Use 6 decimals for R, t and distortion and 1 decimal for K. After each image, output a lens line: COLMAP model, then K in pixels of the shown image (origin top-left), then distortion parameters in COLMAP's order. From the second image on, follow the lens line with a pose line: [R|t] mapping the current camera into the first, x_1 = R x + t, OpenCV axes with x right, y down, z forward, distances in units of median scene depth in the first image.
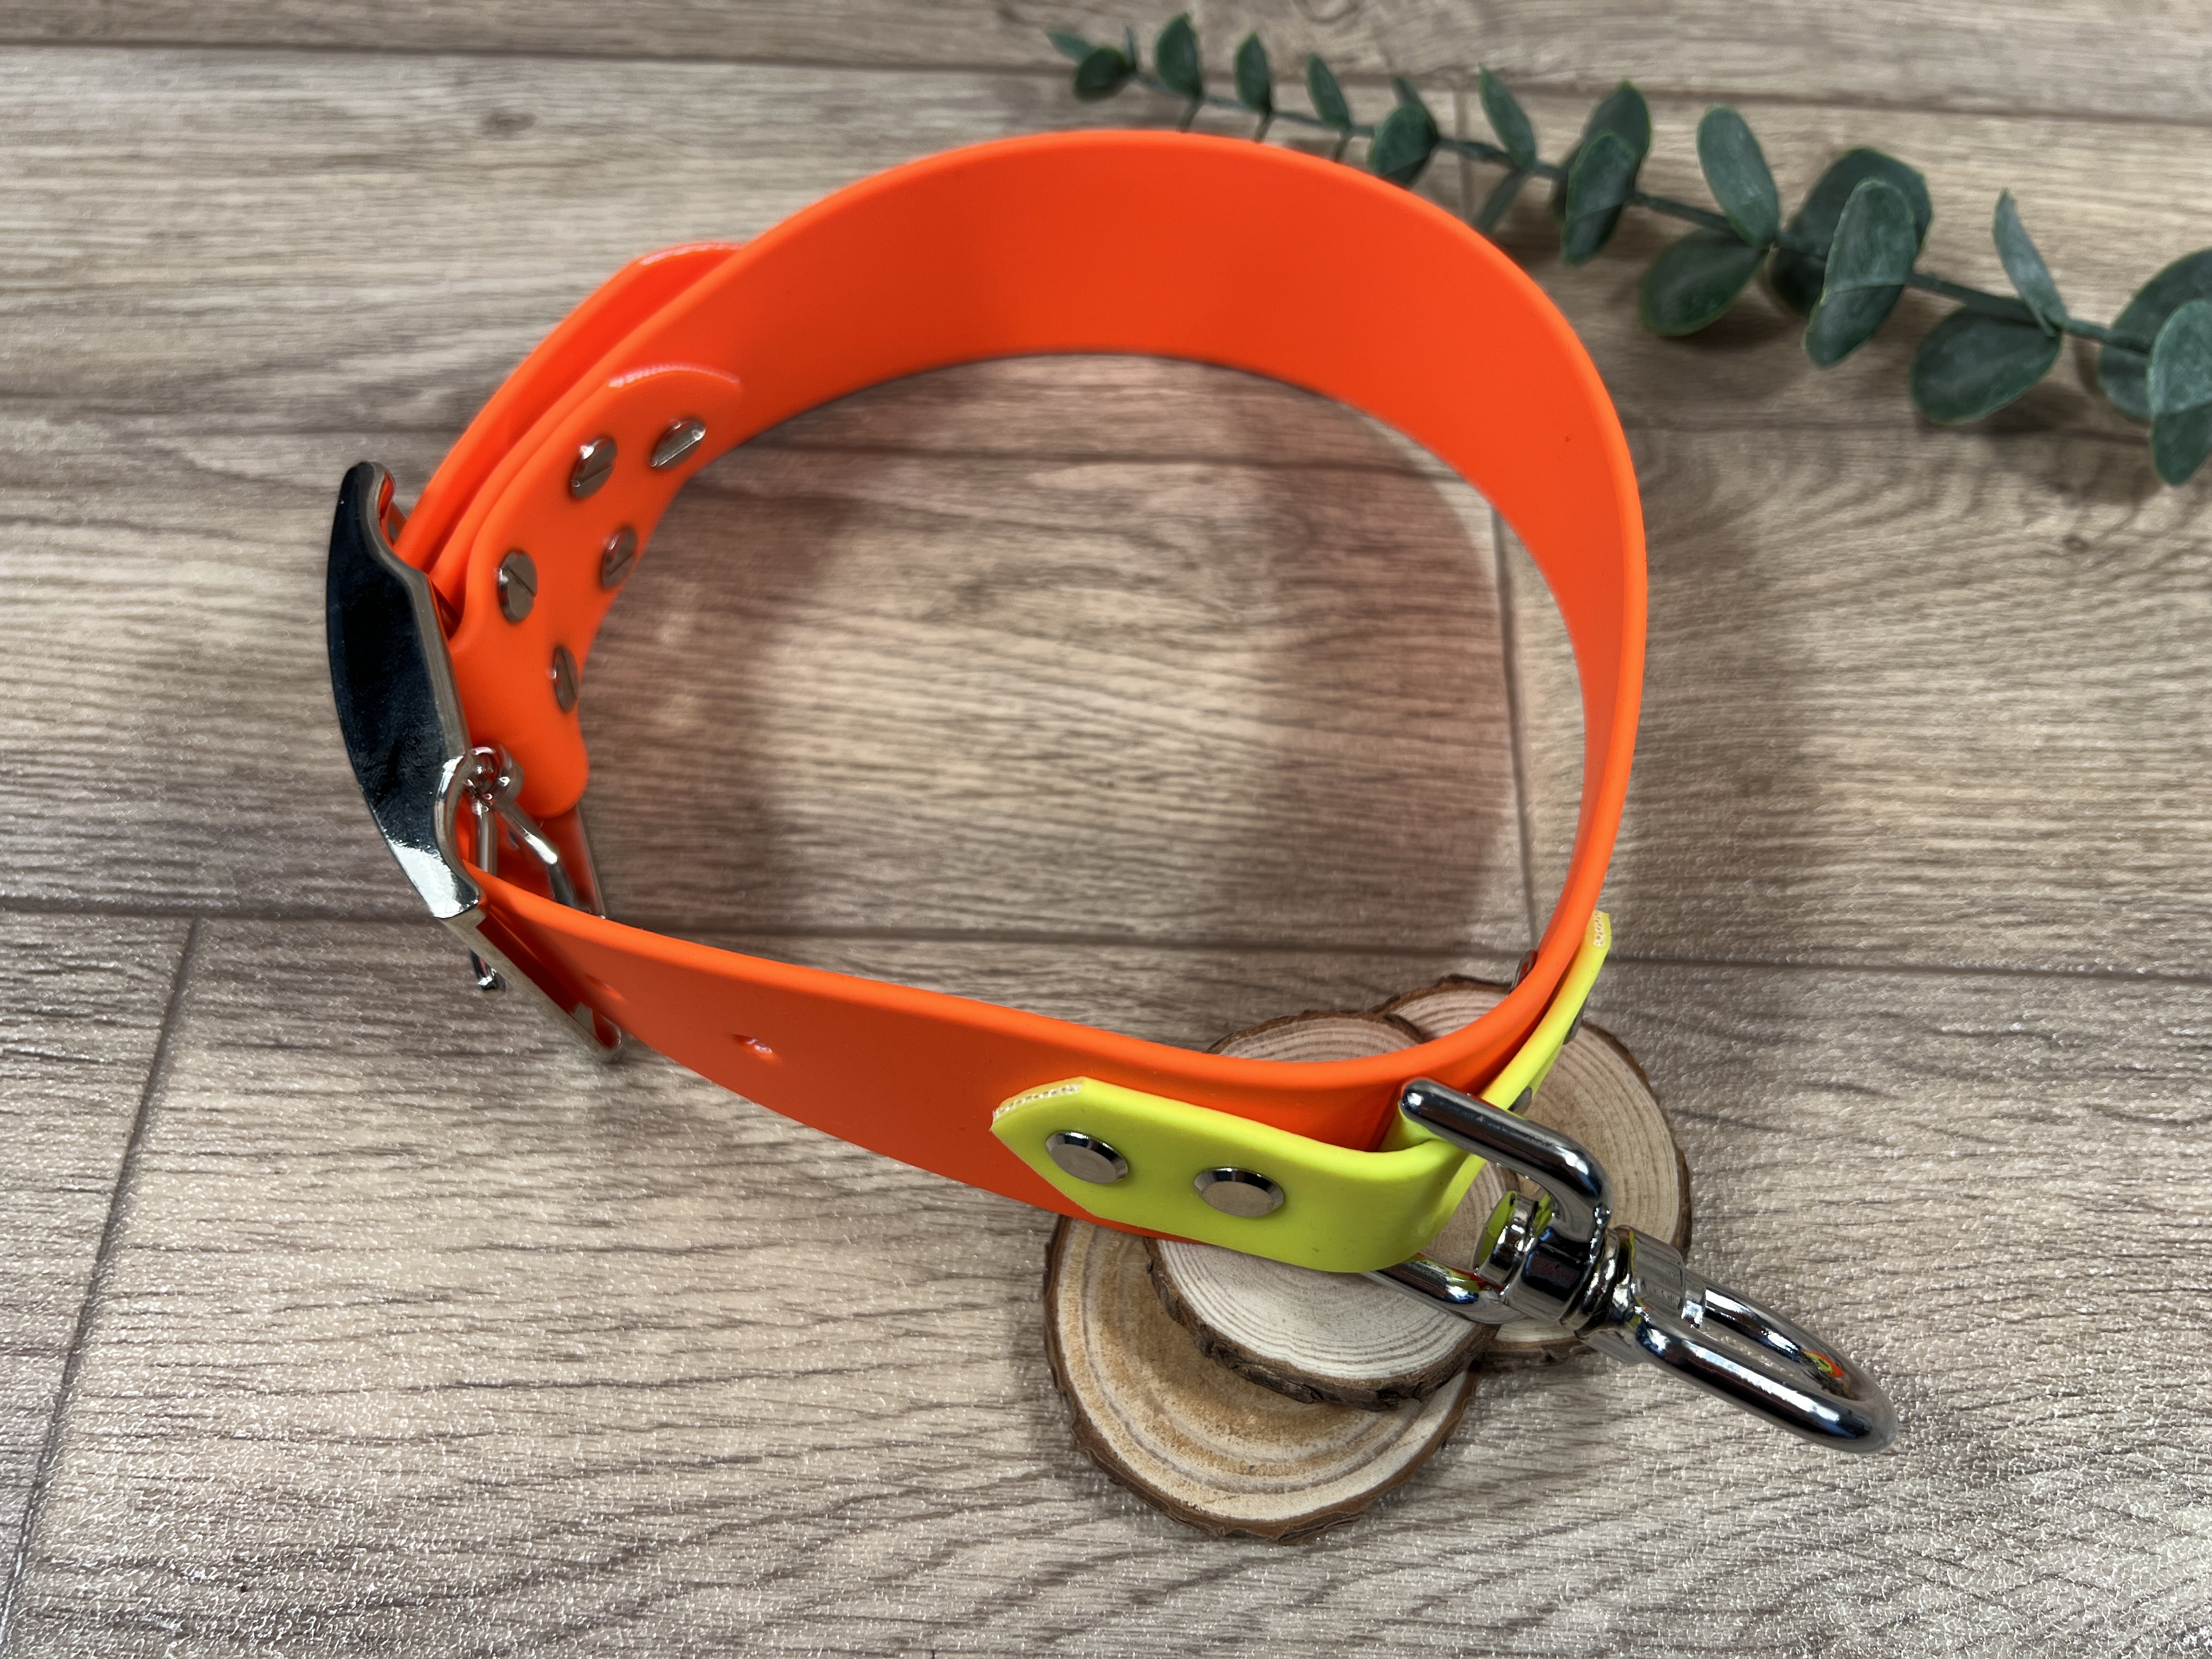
lens RADIAL K [[1731.0, 0, 1105.6], [0, 1731.0, 810.3], [0, 0, 1]] dist [0.011371, -0.053793]
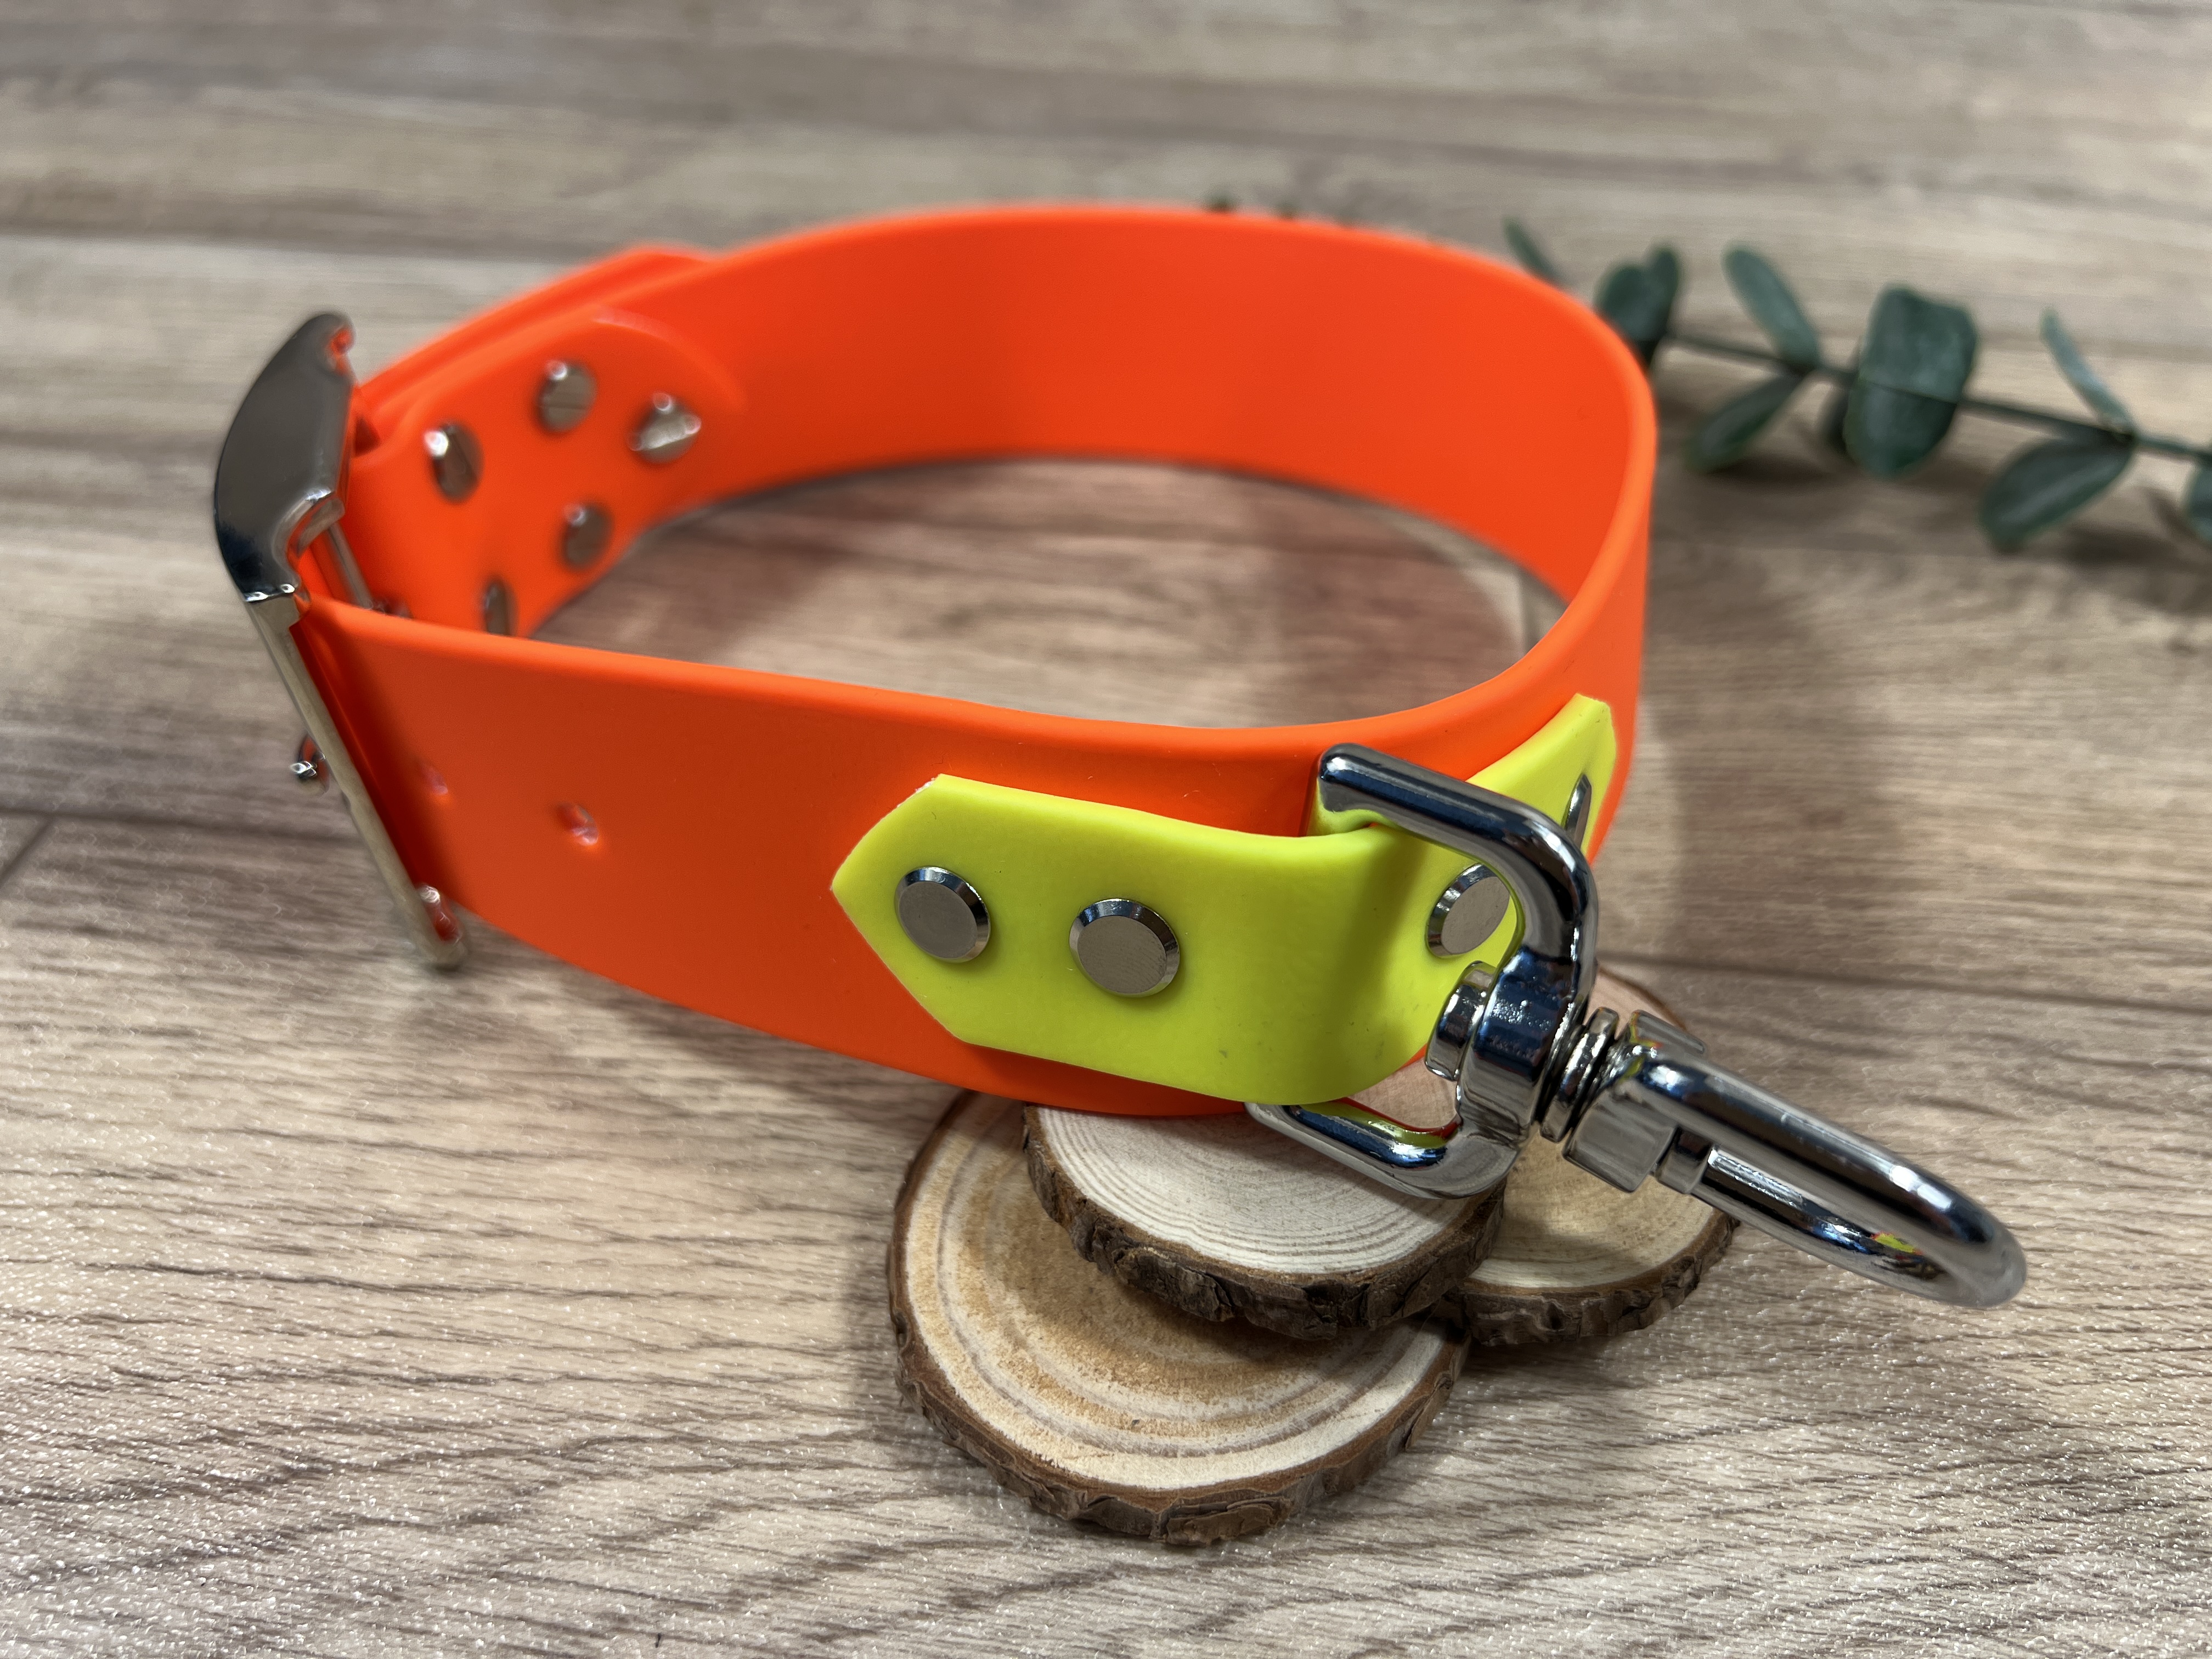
lens RADIAL K [[1738.2, 0, 1106.0], [0, 1738.2, 829.5], [0, 0, 1]] dist [-0.009544, -0.023209]
pose [[0.994669, 0.052679, -0.088650, 0.115994], [-0.081801, 0.926518, -0.367251, 0.392380], [0.062790, 0.372544, 0.925888, 0.219142]]
